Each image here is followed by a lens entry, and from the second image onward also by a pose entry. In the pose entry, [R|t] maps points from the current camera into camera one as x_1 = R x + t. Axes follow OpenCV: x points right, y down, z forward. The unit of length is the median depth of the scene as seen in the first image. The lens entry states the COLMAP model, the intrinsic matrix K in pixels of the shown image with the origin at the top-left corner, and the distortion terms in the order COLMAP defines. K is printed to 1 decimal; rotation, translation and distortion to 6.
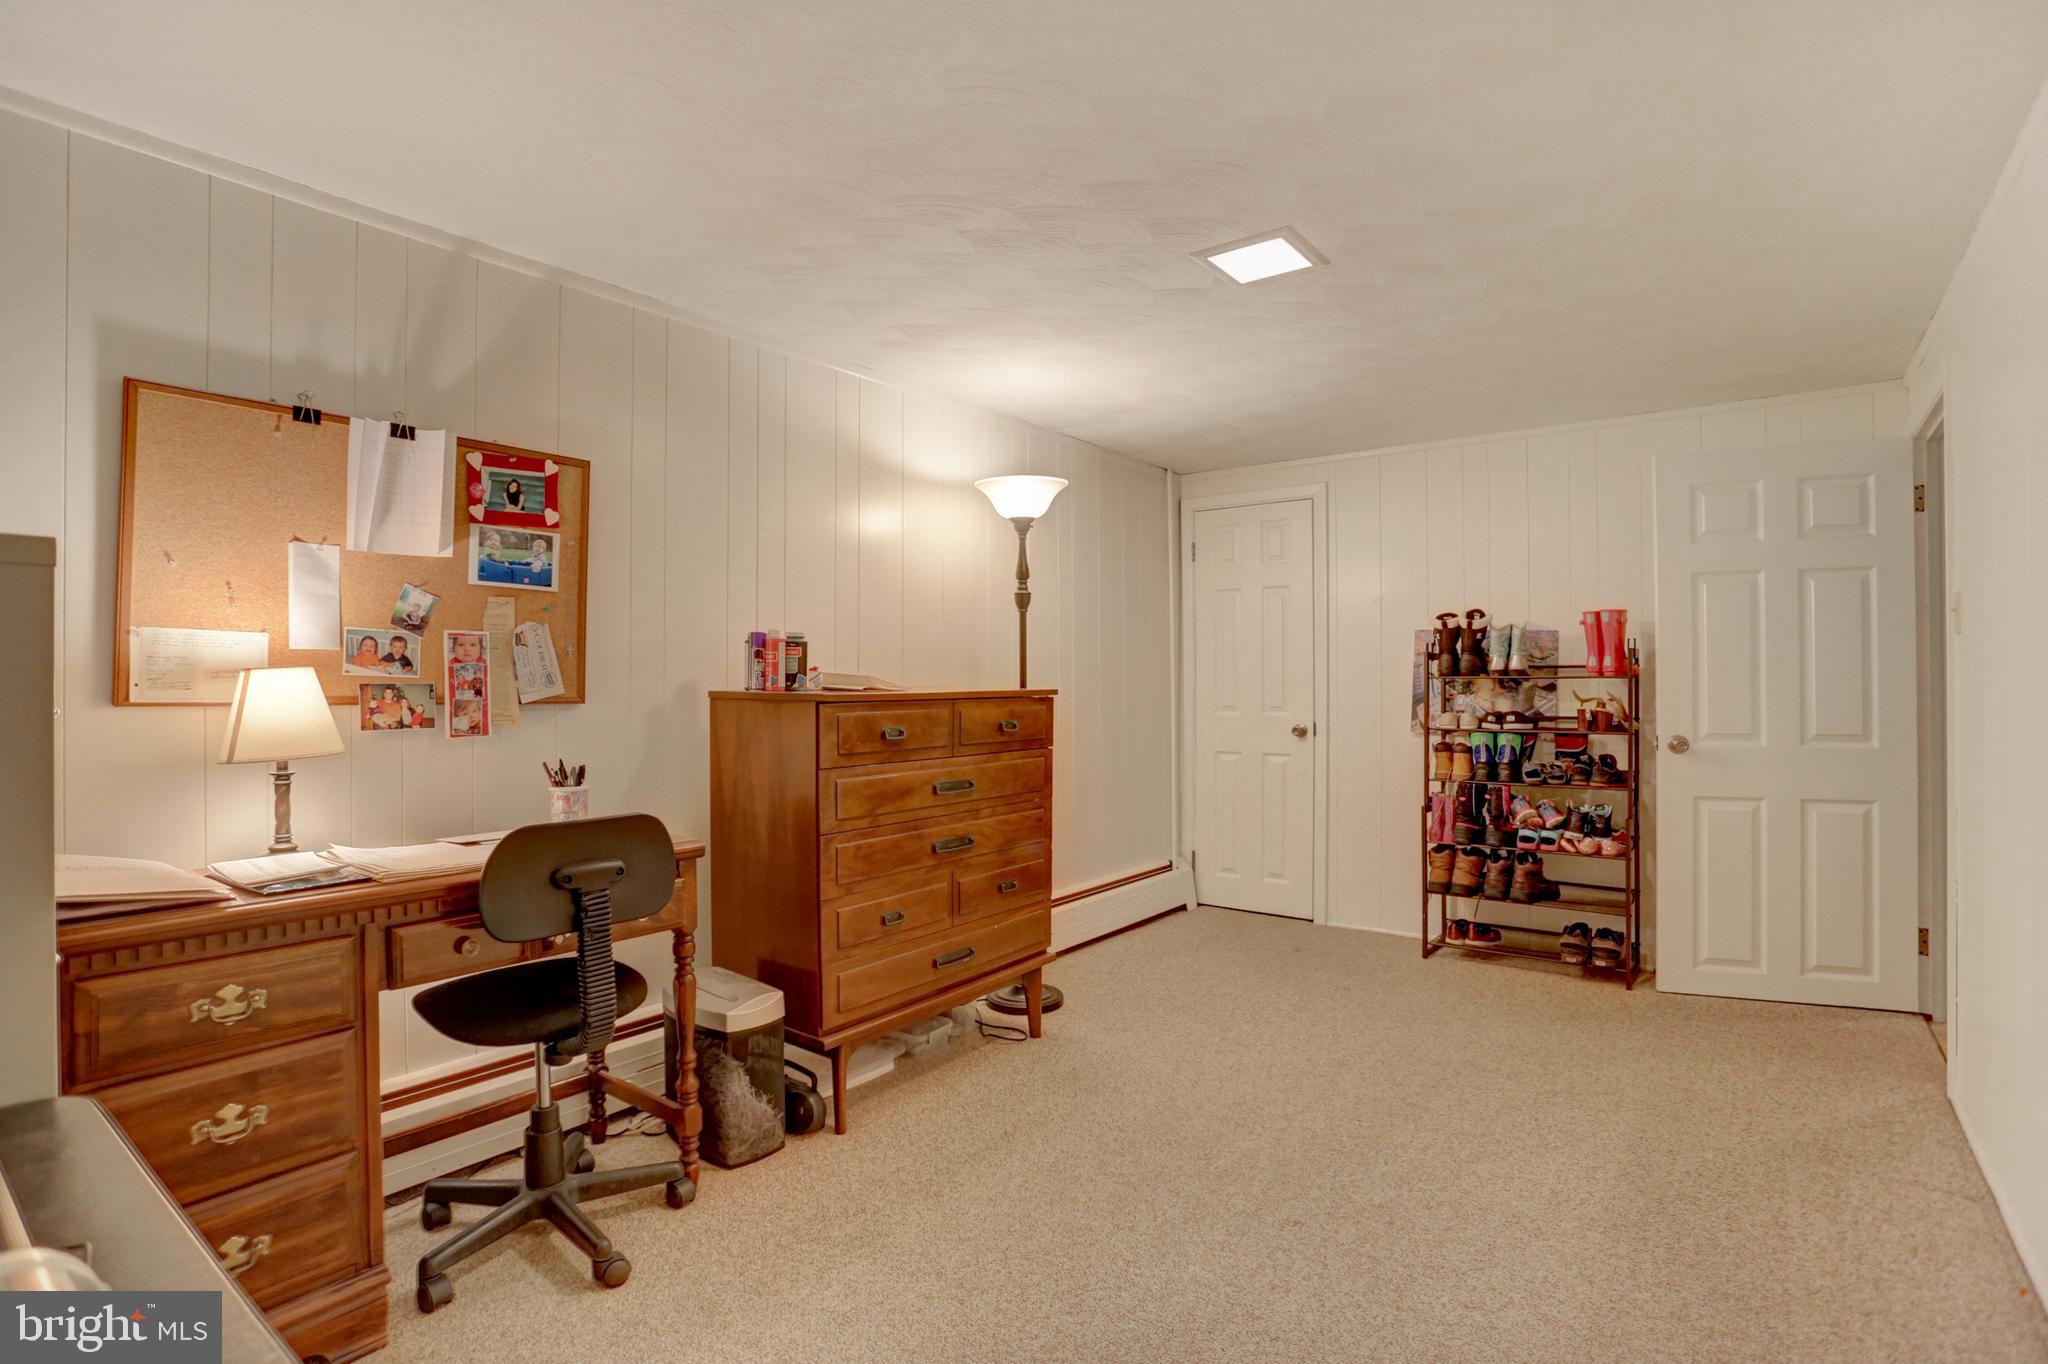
lens RADIAL K [[1002.5, 0, 1002.5], [0, 1002.5, 674.6], [0, 0, 1]] dist [-0.068232, 0.029714]
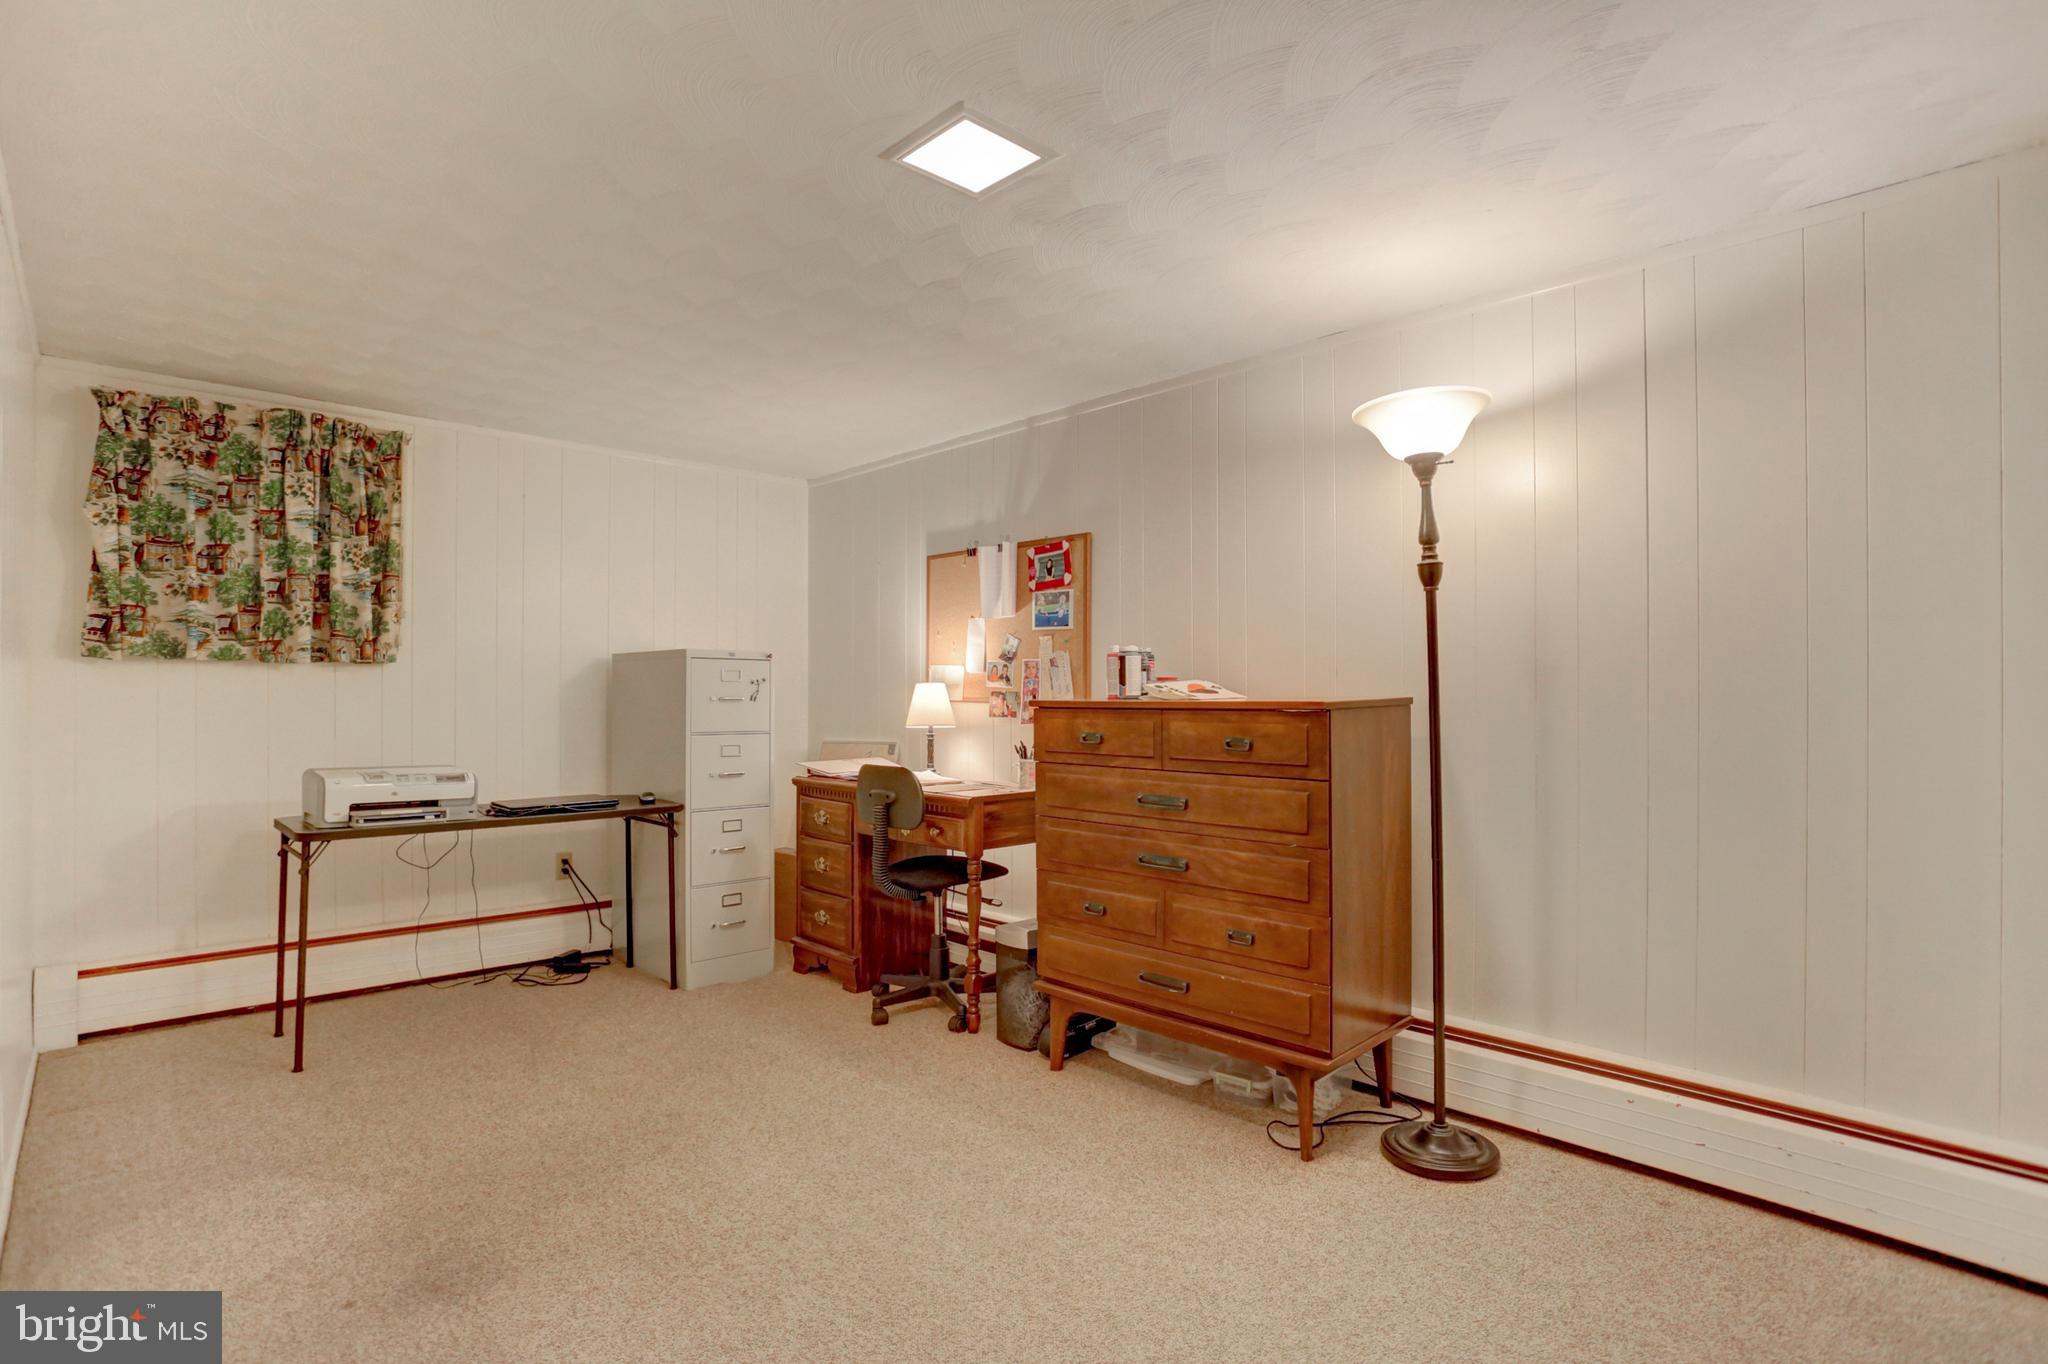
lens RADIAL K [[1010.4, 0, 1024.0], [0, 1010.4, 711.5], [0, 0, 1]] dist [-0.068205, 0.024040]
pose [[-0.138672, 0.021538, -0.990104, 1.077194], [0.000154, 0.999764, 0.021727, 0.005462], [0.990338, 0.002861, -0.138643, 1.184674]]
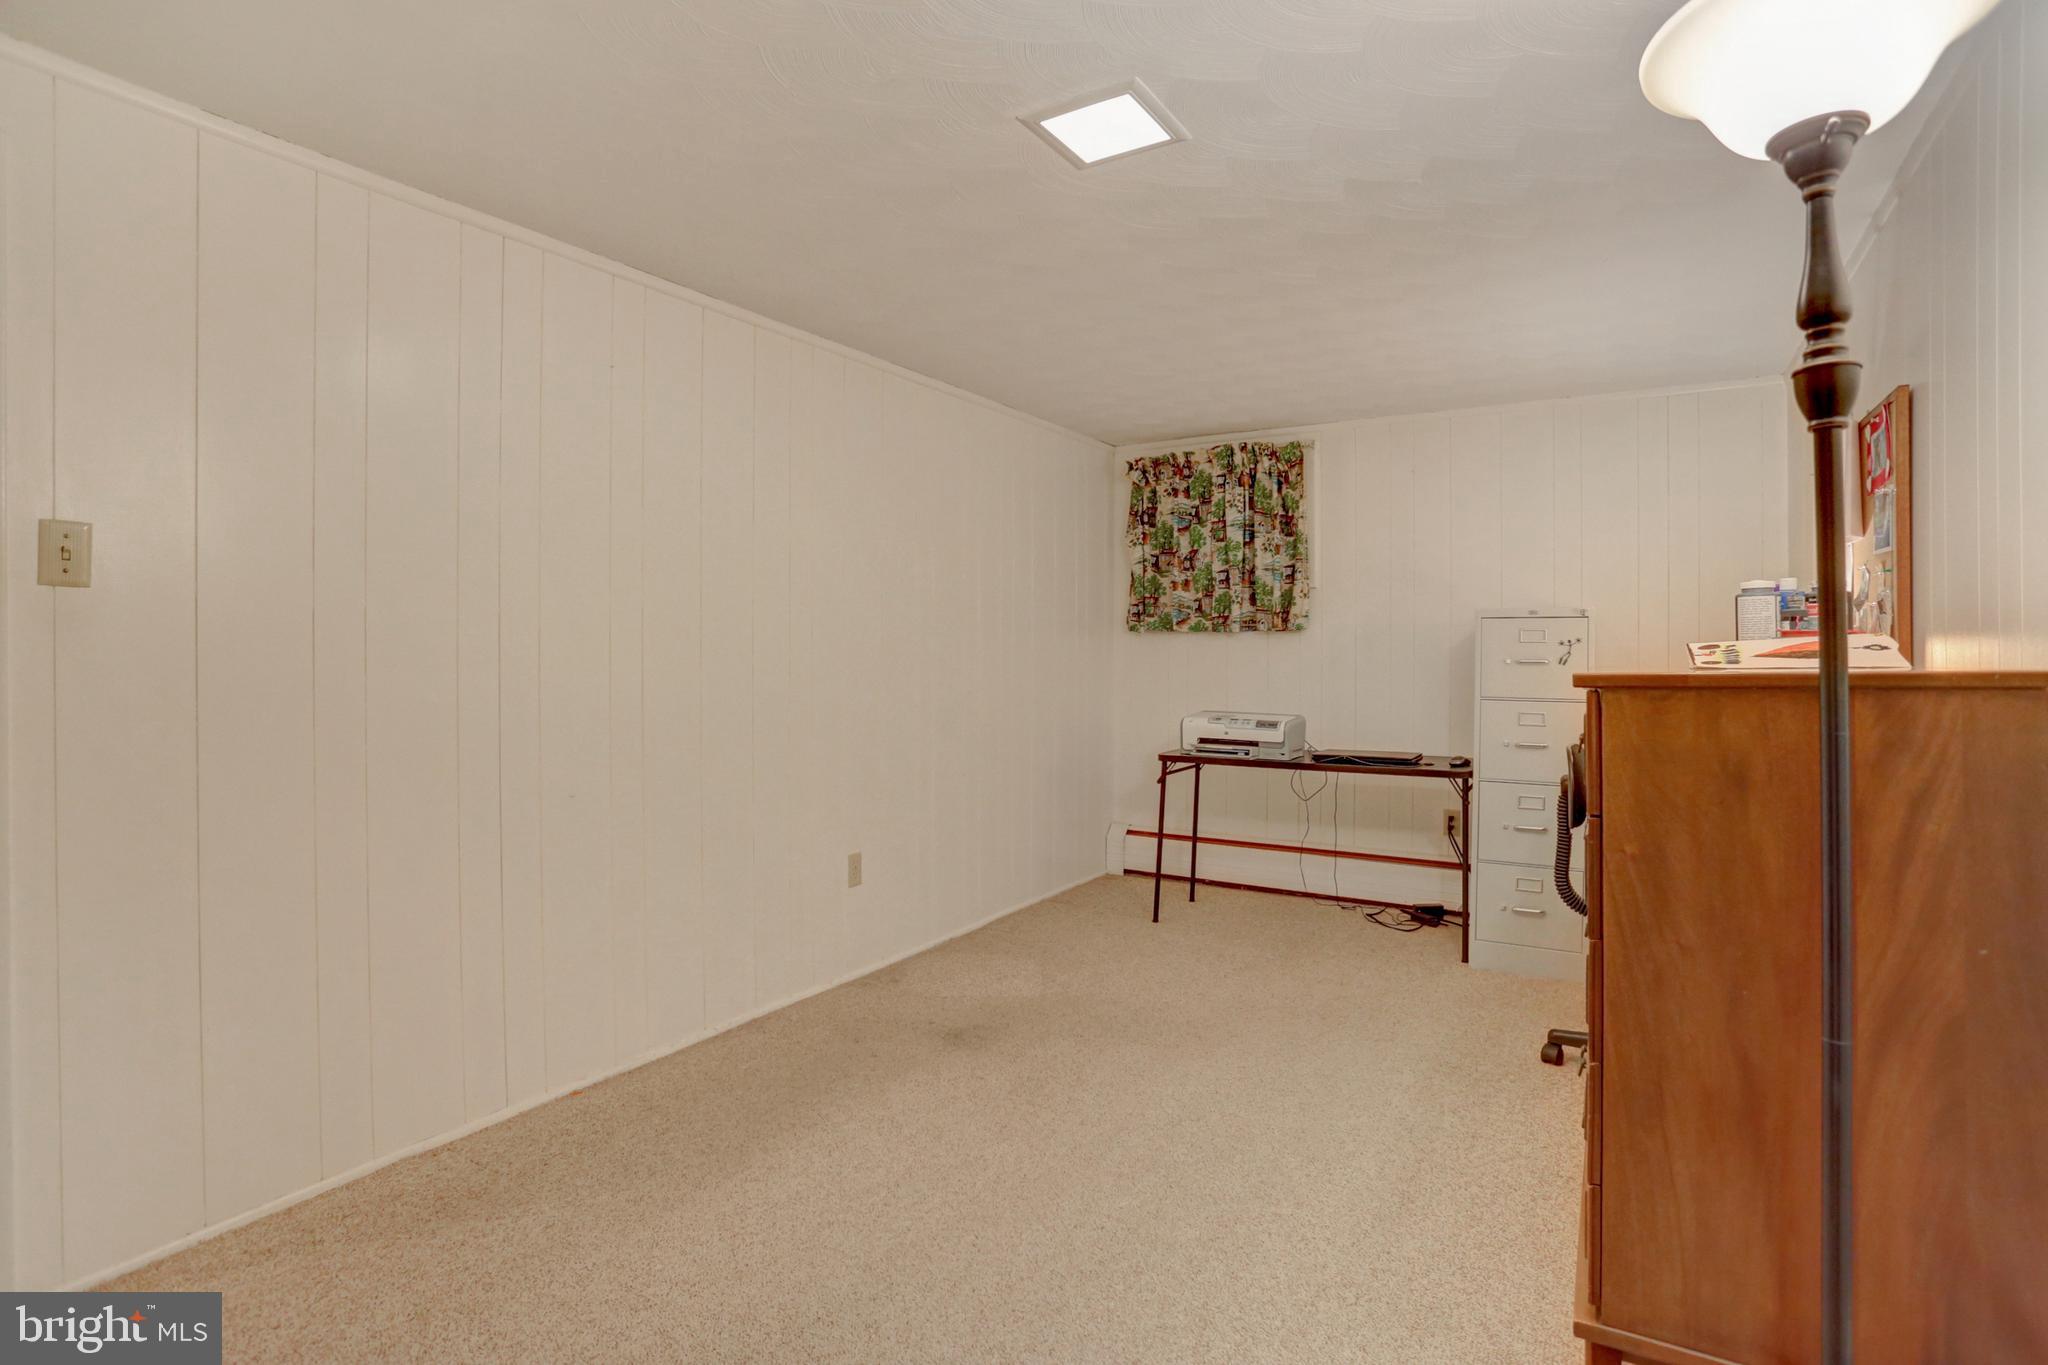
lens RADIAL K [[1002.5, 0, 1002.5], [0, 1002.5, 675.1], [0, 0, 1]] dist [-0.068232, 0.029714]
pose [[-0.995699, 0.005563, -0.092485, 0.433025], [0.003547, 0.999753, 0.021952, 0.005386], [0.092584, 0.021530, -0.995472, 1.844668]]
